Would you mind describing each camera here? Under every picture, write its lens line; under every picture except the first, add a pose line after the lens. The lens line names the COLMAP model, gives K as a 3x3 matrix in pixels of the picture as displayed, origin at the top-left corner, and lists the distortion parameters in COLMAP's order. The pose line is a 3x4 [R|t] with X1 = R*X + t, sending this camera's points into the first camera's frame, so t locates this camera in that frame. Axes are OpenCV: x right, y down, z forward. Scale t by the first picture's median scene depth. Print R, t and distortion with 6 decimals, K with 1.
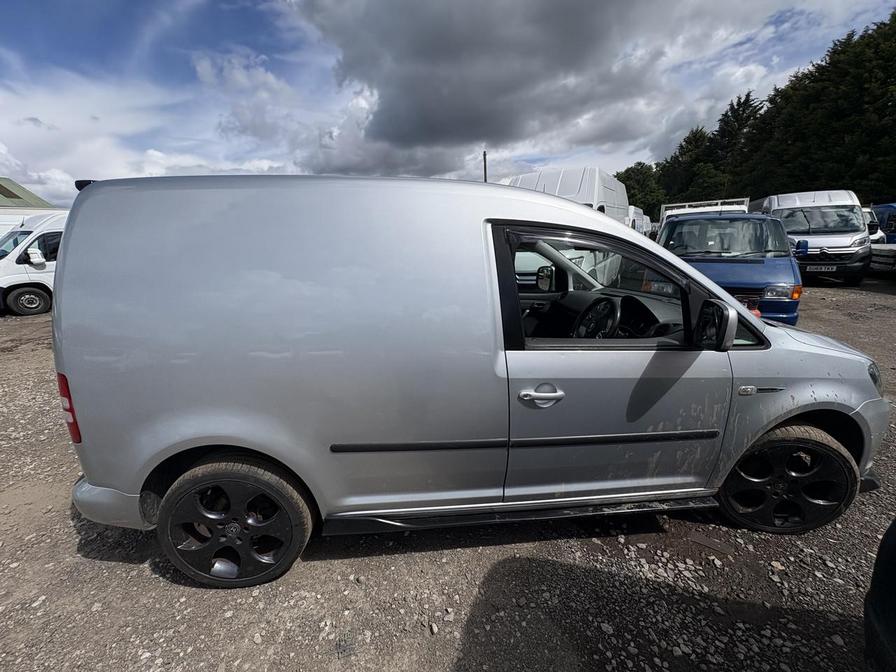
lens RADIAL K [[358.7, 0, 447.3], [0, 358.7, 336.5], [0, 0, 1]] dist [0.001049, 0.000423]
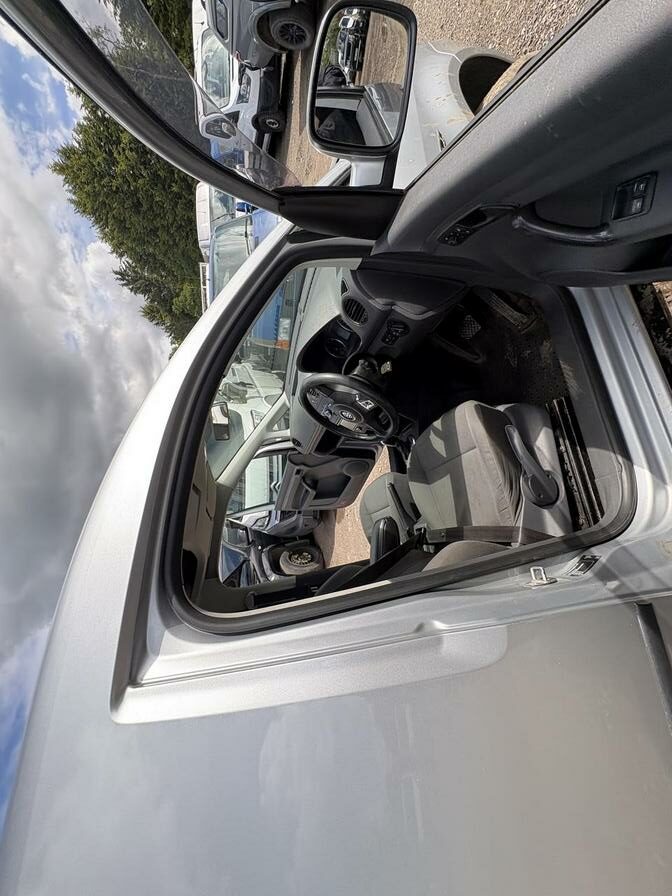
lens RADIAL K [[359.5, 0, 345.8], [0, 359.5, 448.3], [0, 0, 1]] dist [-0.001961, 0.000326]
pose [[-0.054255, -0.973225, 0.223359, 0.076575], [0.998349, -0.048647, 0.030540, -0.019741], [-0.018857, 0.224647, 0.974258, 0.149971]]
